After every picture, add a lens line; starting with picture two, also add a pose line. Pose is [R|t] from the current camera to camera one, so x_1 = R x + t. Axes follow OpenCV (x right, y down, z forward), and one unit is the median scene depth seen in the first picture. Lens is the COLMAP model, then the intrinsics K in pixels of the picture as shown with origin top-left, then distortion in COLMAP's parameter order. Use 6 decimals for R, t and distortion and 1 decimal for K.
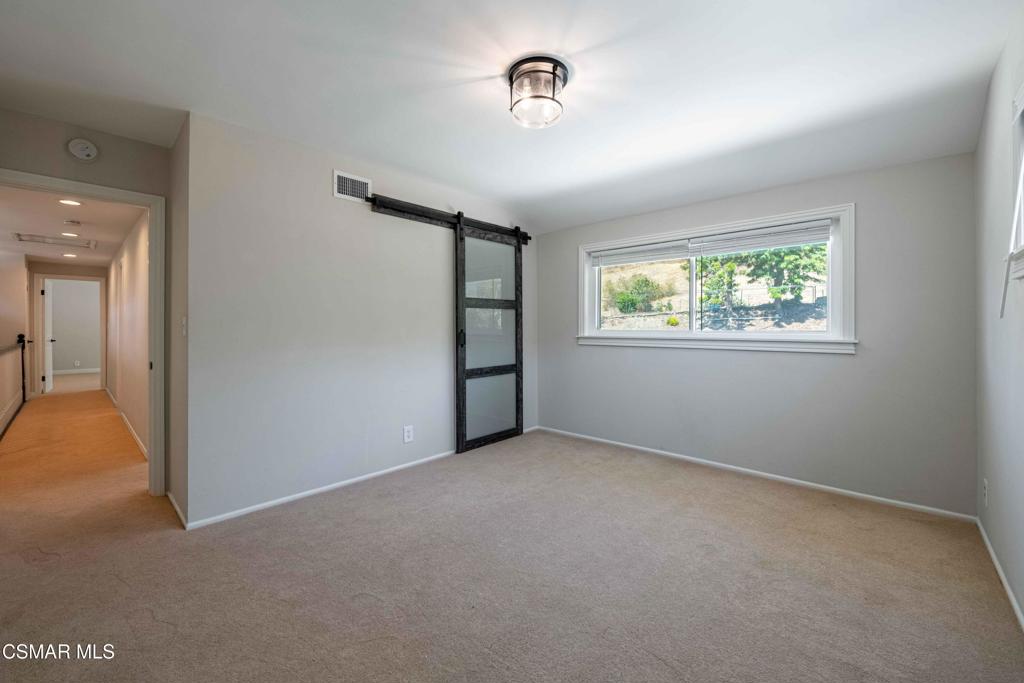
lens RADIAL K [[414.0, 0, 497.1], [0, 414.0, 330.5], [0, 0, 1]] dist [-0.008669, -0.000234]
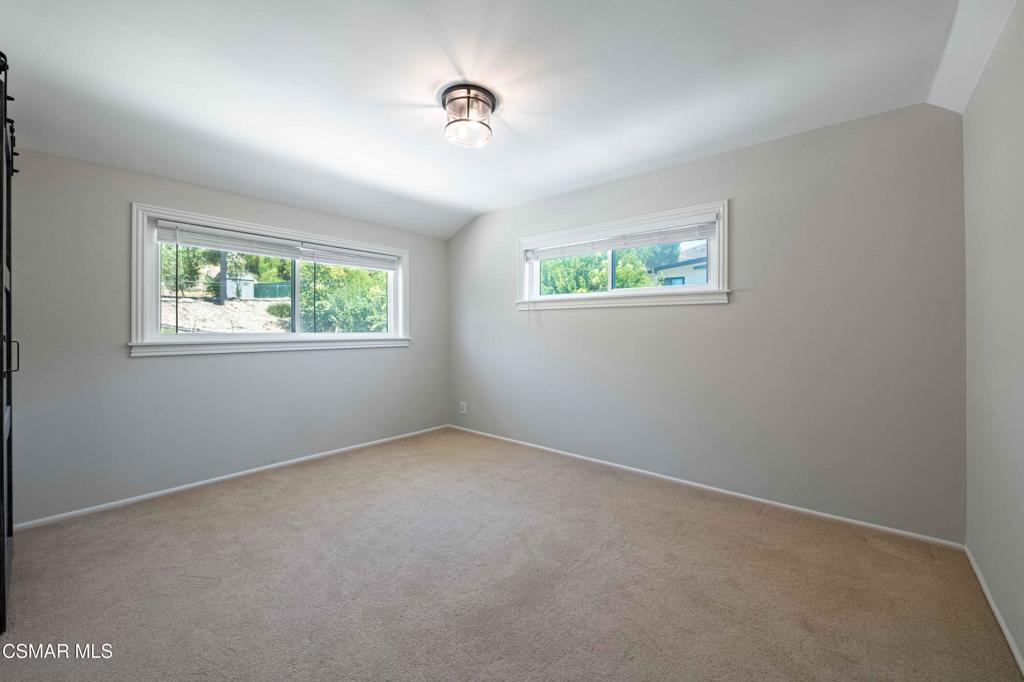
lens RADIAL K [[414.0, 0, 513.9], [0, 414.0, 330.6], [0, 0, 1]] dist [-0.008669, -0.000234]
pose [[-0.080008, -0.004444, 0.996784, -0.586451], [0.009209, 0.999944, 0.005197, -0.005504], [-0.996752, 0.009595, -0.079963, 0.565542]]
